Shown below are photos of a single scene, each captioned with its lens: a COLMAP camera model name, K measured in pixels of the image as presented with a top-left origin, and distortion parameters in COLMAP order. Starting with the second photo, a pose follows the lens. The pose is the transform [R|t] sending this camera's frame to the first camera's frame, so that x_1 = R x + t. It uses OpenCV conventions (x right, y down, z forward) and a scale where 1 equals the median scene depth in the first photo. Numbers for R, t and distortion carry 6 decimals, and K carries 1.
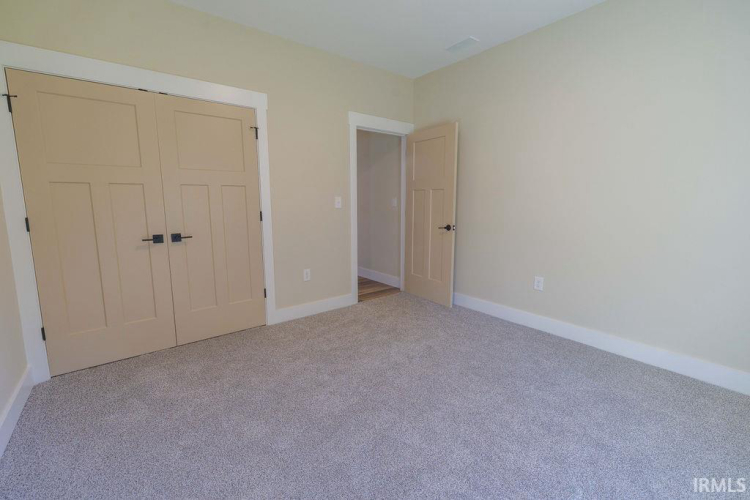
lens RADIAL K [[320.5, 0, 374.8], [0, 320.5, 246.6], [0, 0, 1]] dist [0.001259, 0.000371]
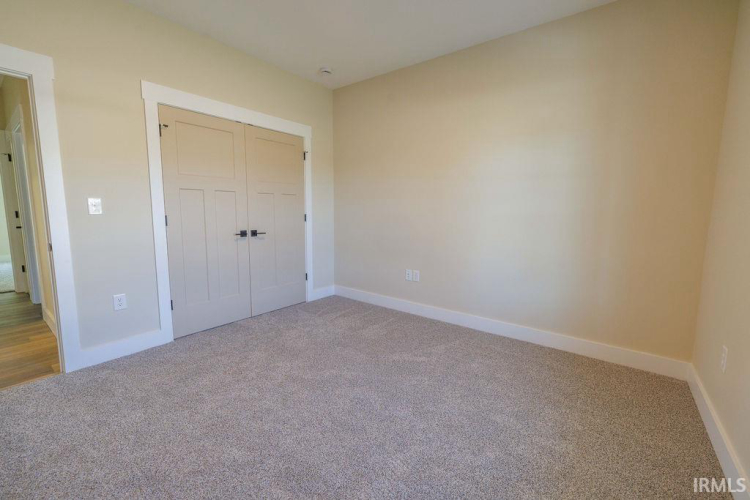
lens RADIAL K [[313.7, 0, 374.9], [0, 313.7, 246.4], [0, 0, 1]] dist [0.000350, 0.000264]
pose [[0.968910, -0.009310, 0.247240, -0.428464], [0.013623, 0.999783, -0.015739, 0.050101], [-0.247039, 0.018618, 0.968827, -0.344705]]
